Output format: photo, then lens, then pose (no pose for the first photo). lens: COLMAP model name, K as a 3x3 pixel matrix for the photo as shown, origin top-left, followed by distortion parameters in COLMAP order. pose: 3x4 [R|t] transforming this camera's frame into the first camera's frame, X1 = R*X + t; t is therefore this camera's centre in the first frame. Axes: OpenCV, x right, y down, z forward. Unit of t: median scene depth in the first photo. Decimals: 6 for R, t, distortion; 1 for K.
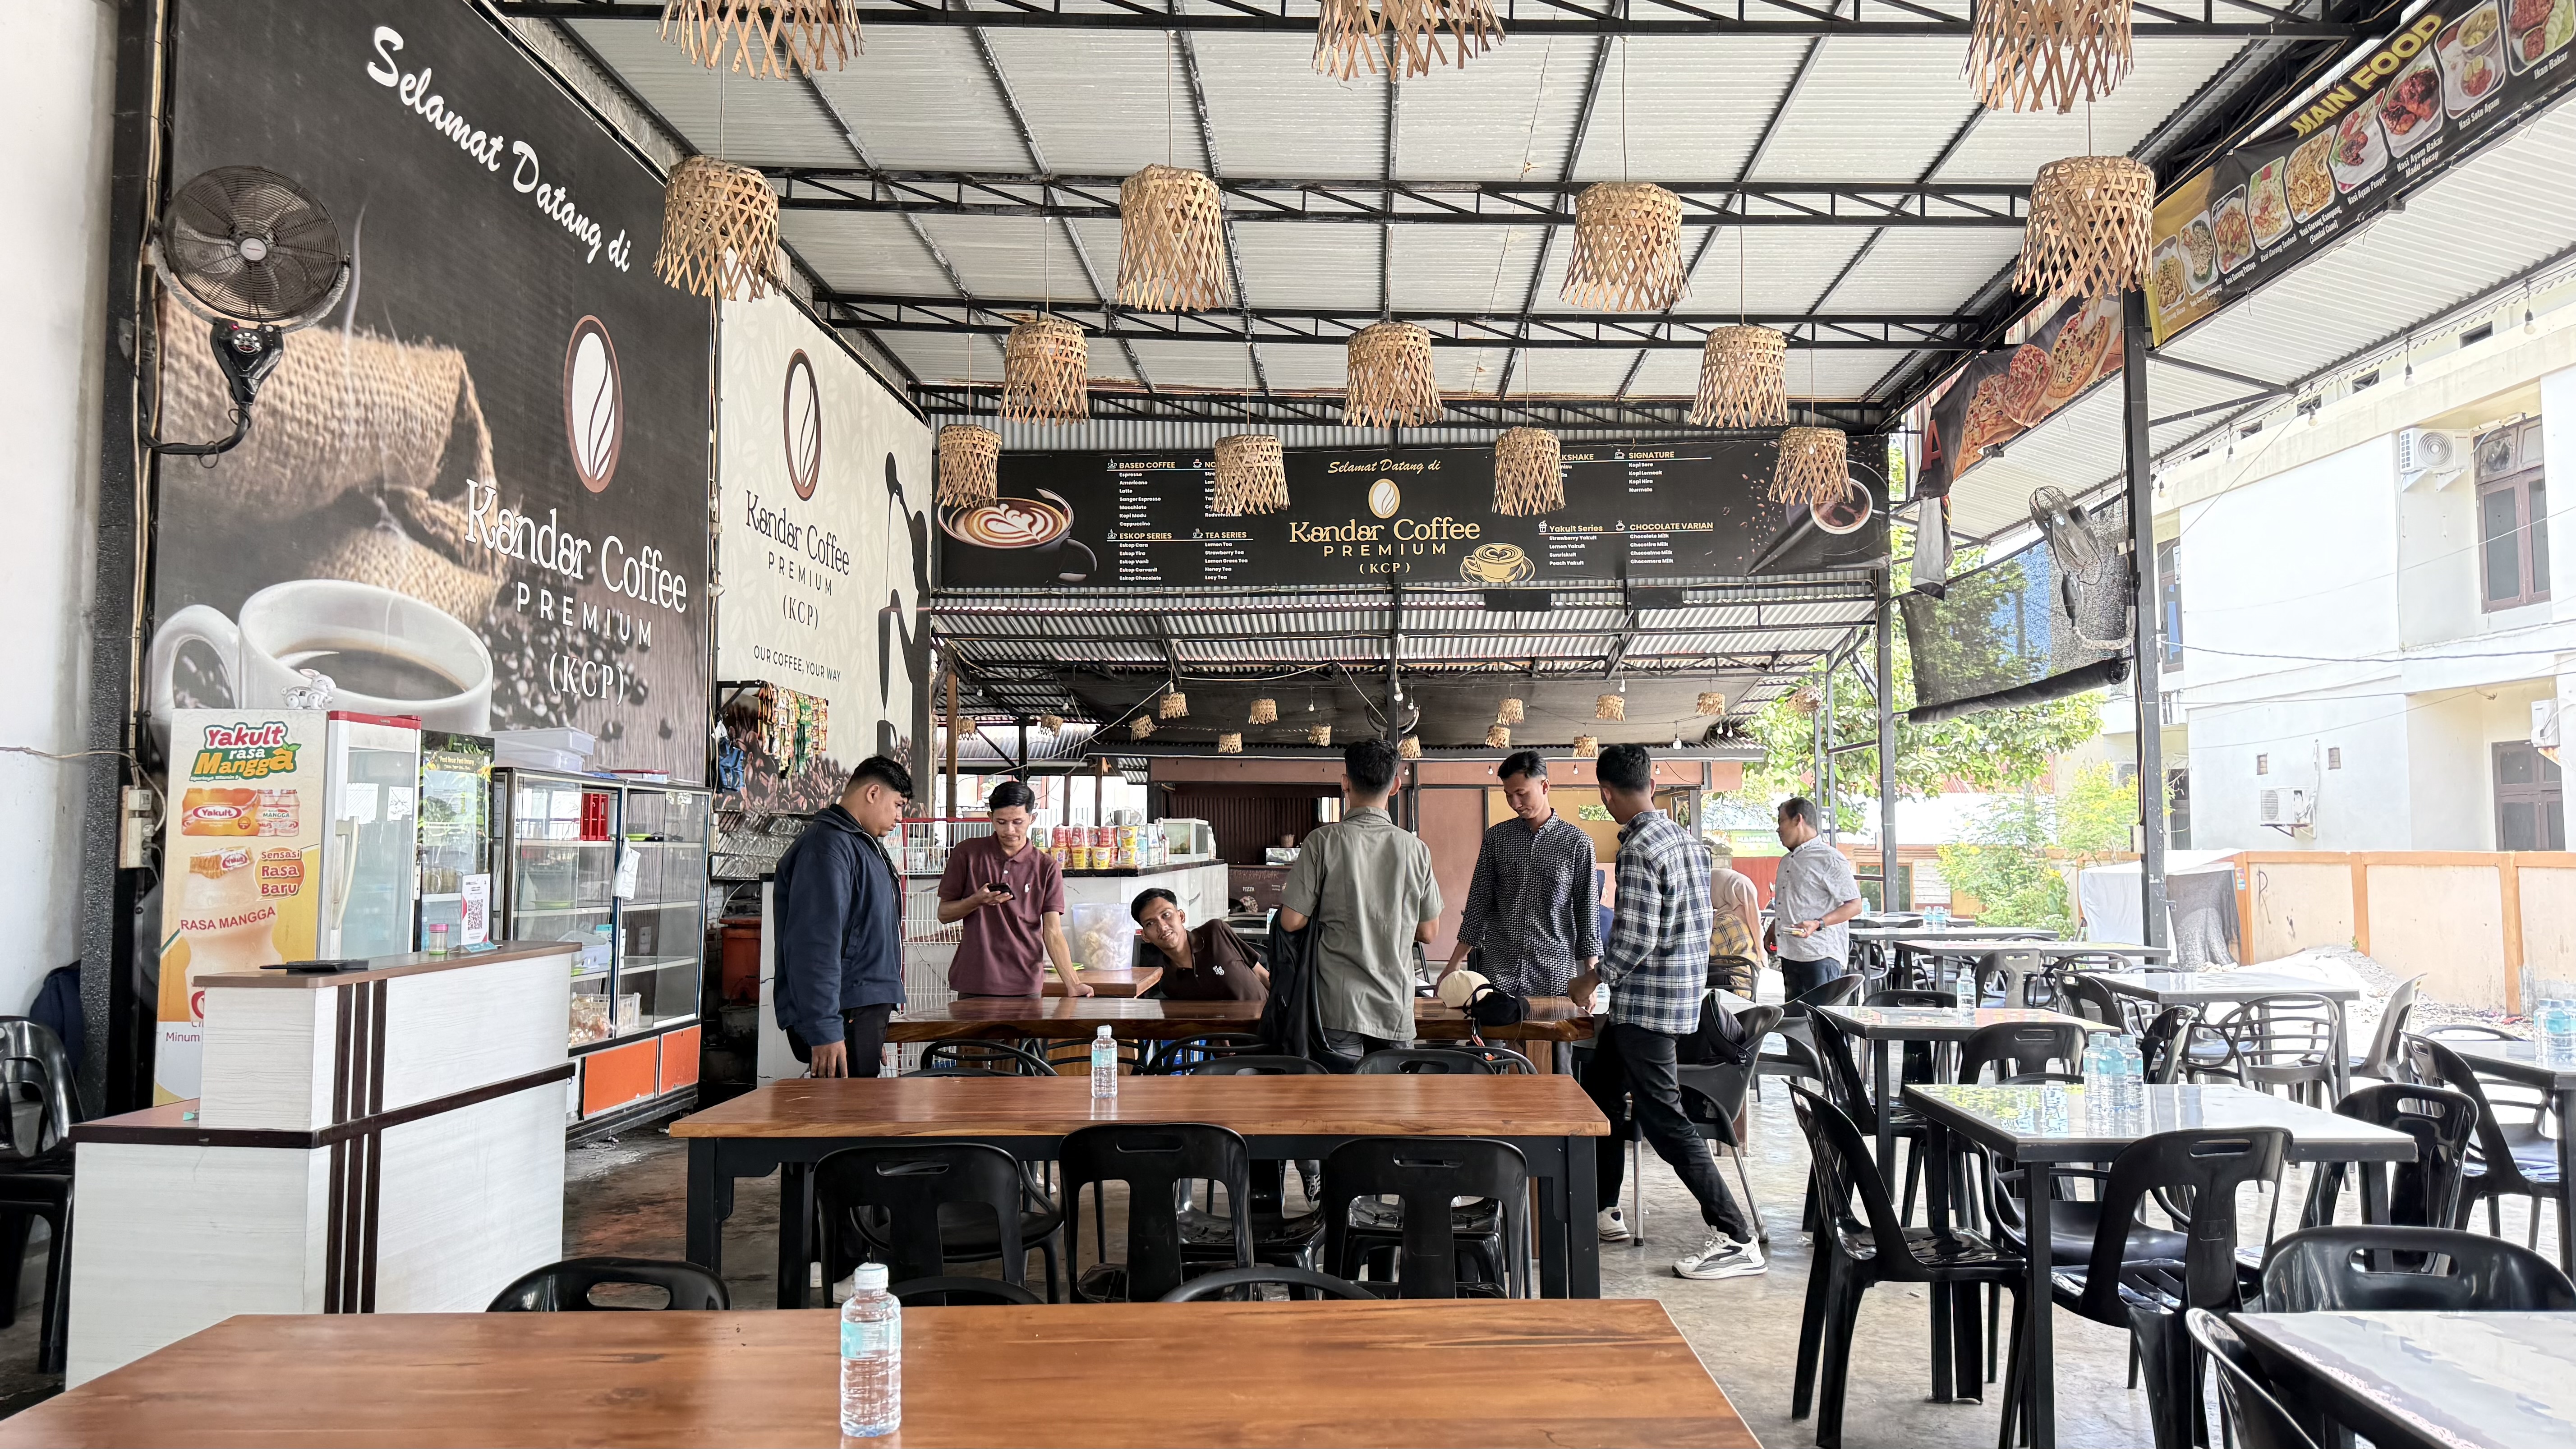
lens RADIAL K [[1731.5, 0, 1288.0], [0, 1731.5, 724.5], [0, 0, 1]] dist [0.002188, -0.045495]
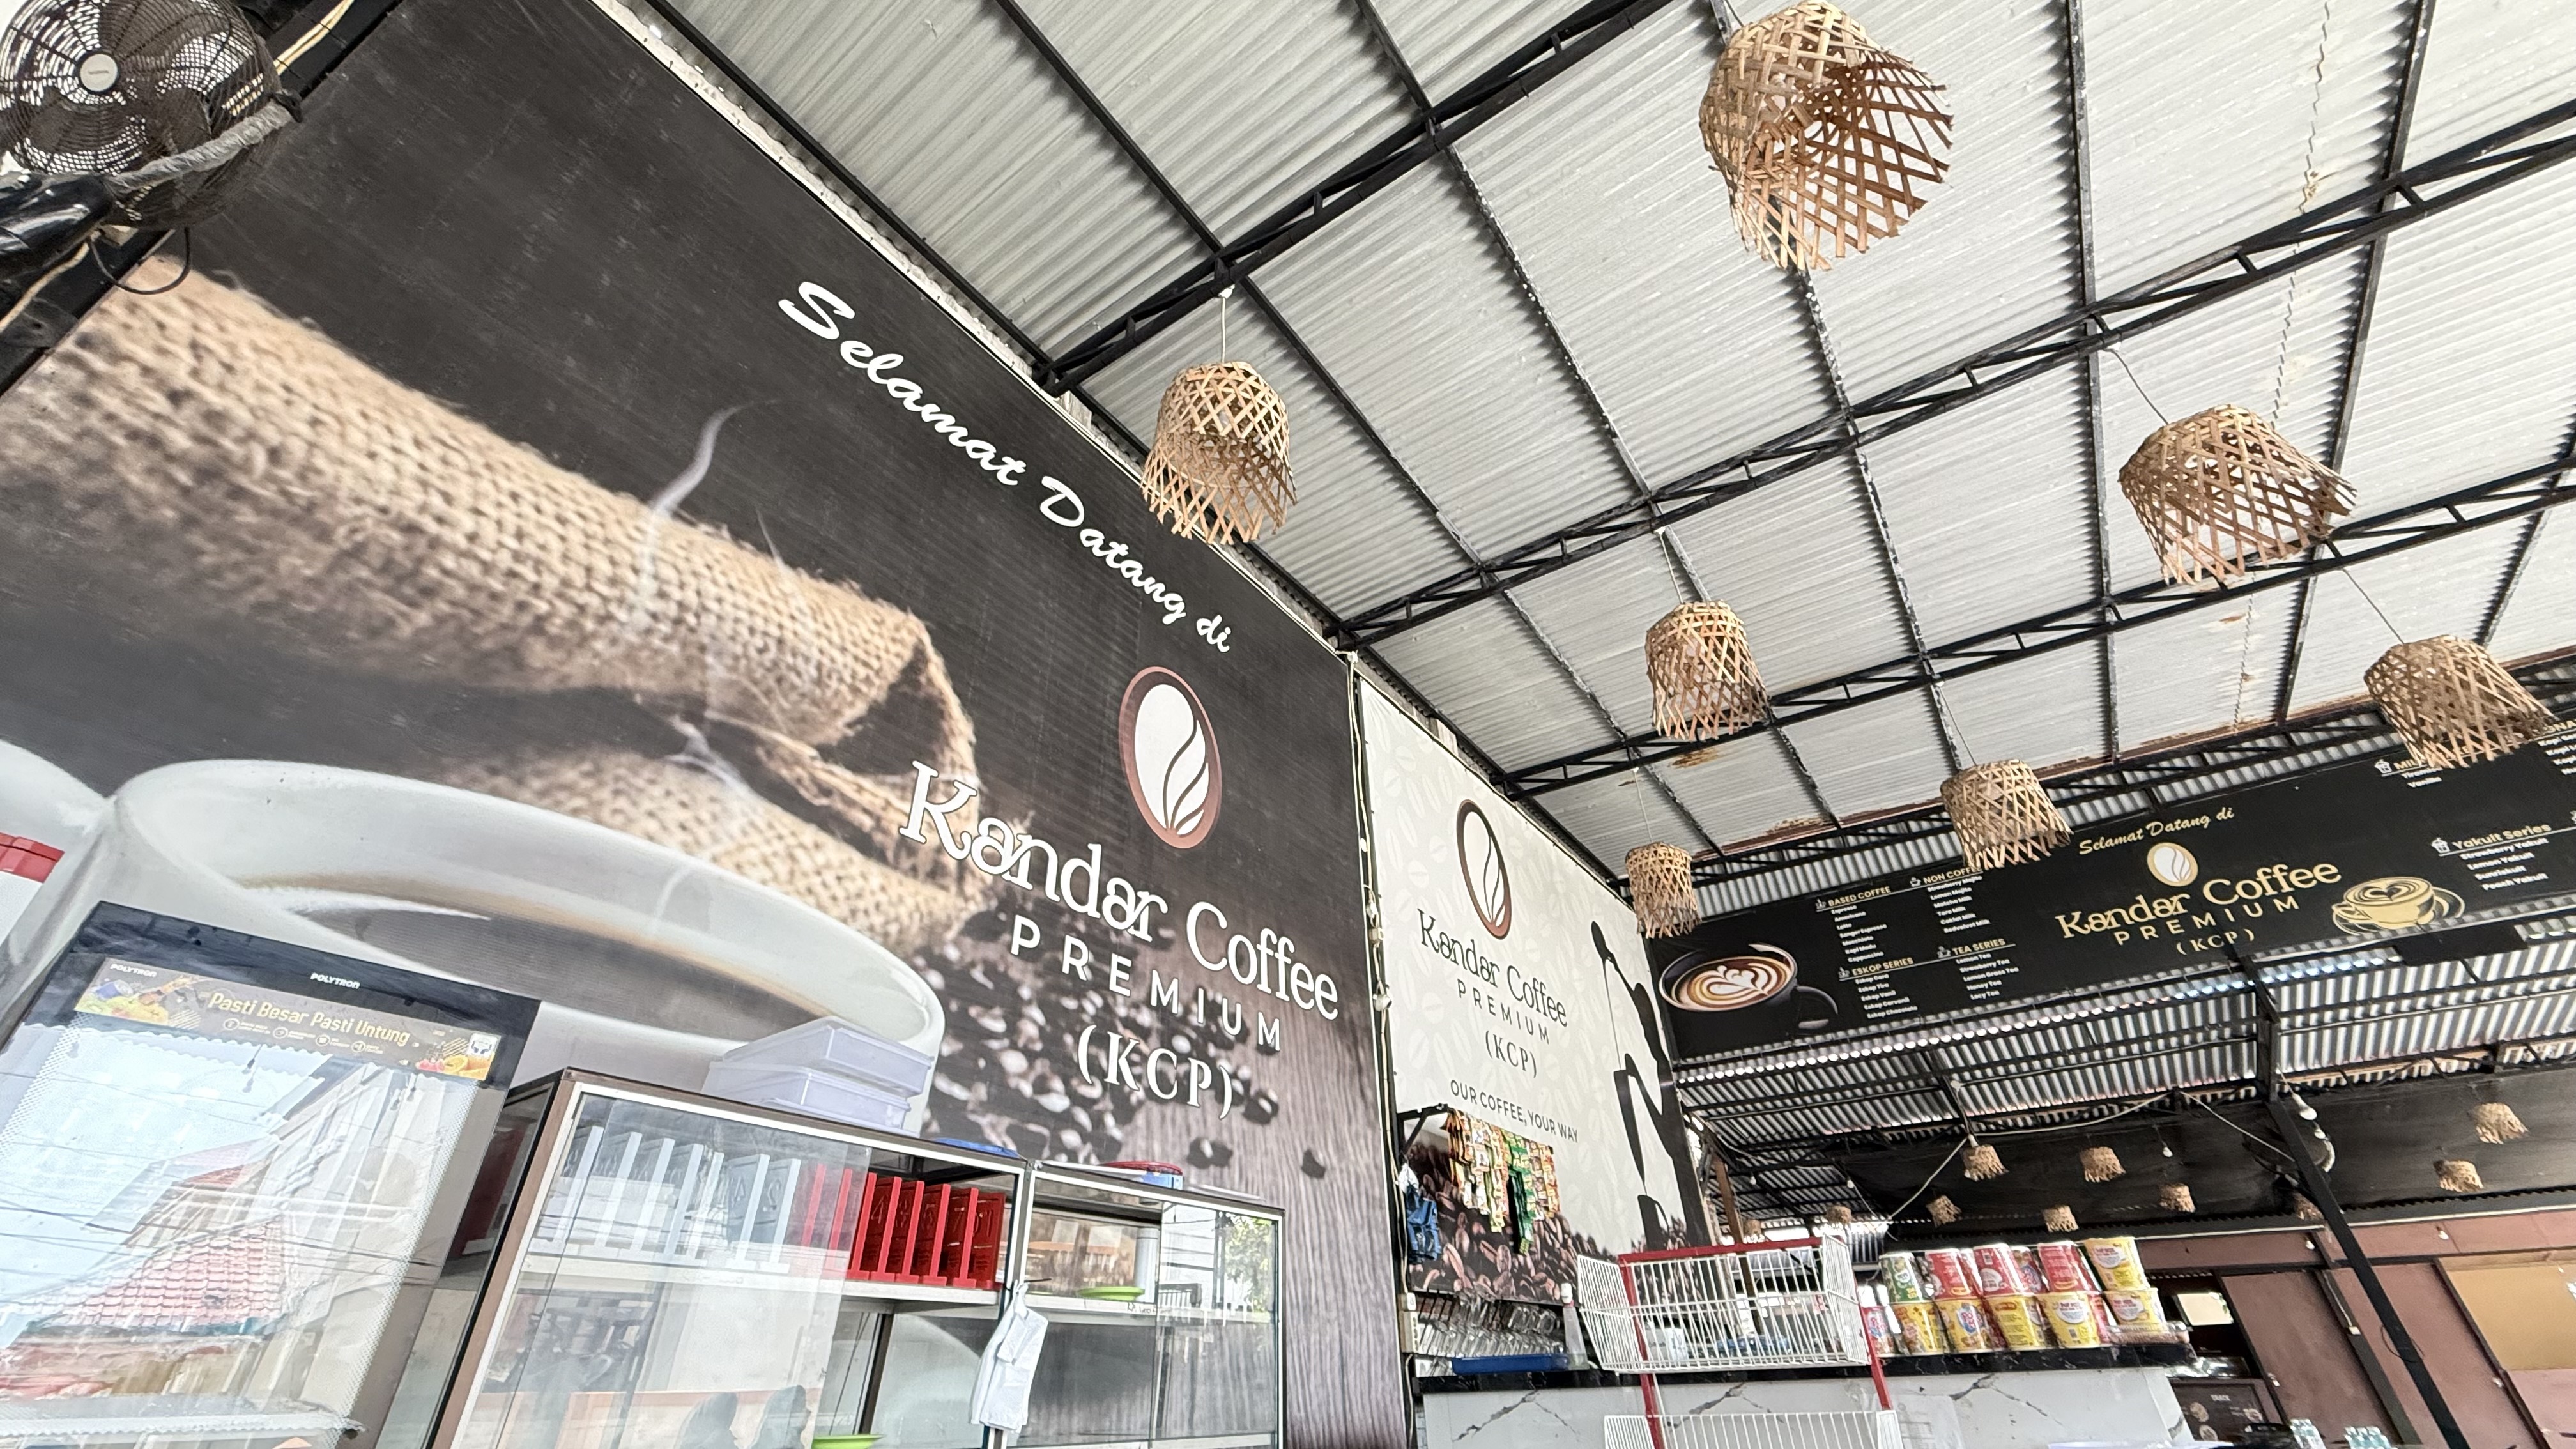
lens RADIAL K [[1017.8, 0, 1288.0], [0, 1017.8, 724.5], [0, 0, 1]] dist [0.008936, -0.004132]
pose [[0.836580, -0.314090, -0.448867, -0.093542], [0.058746, 0.866039, -0.496513, 0.053844], [0.544686, 0.389003, 0.742963, 0.532277]]
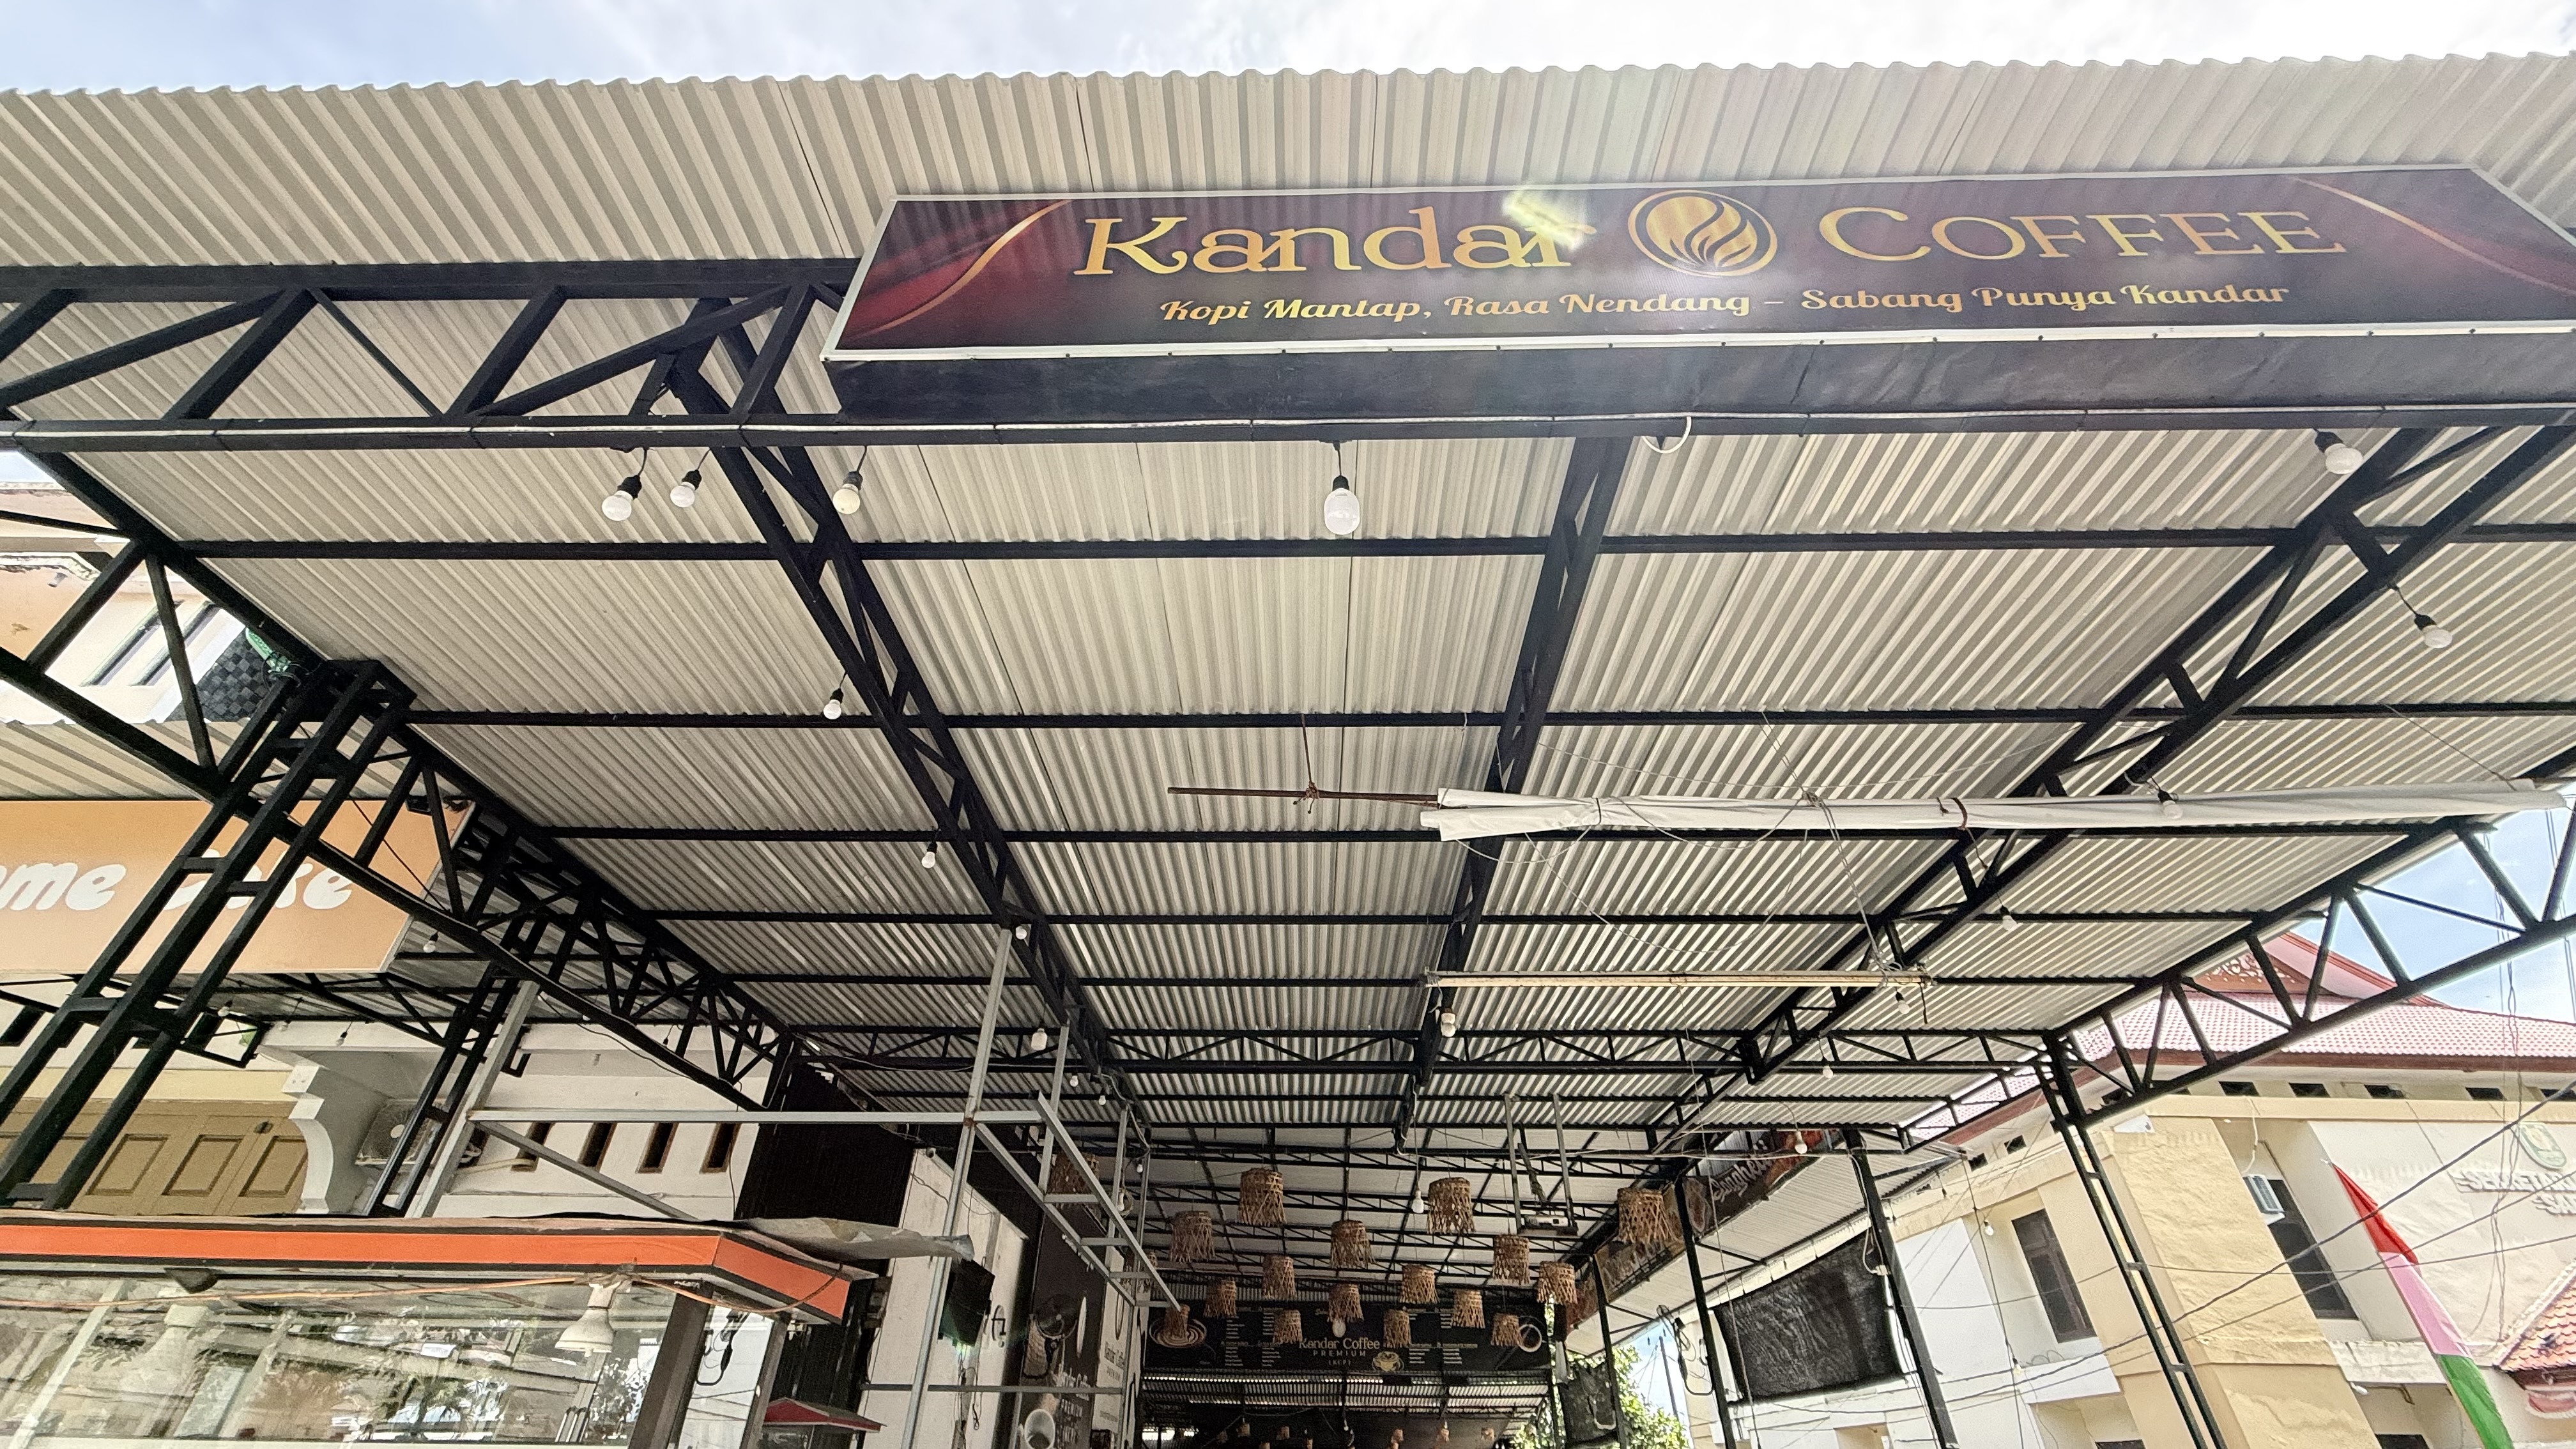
lens RADIAL K [[1017.8, 0, 1288.0], [0, 1017.8, 724.5], [0, 0, 1]] dist [0.008936, -0.004132]
pose [[0.999865, 0.012918, -0.010124, -0.015875], [-0.016367, 0.830949, -0.556108, -0.058022], [0.001228, 0.556199, 0.831048, -0.927227]]
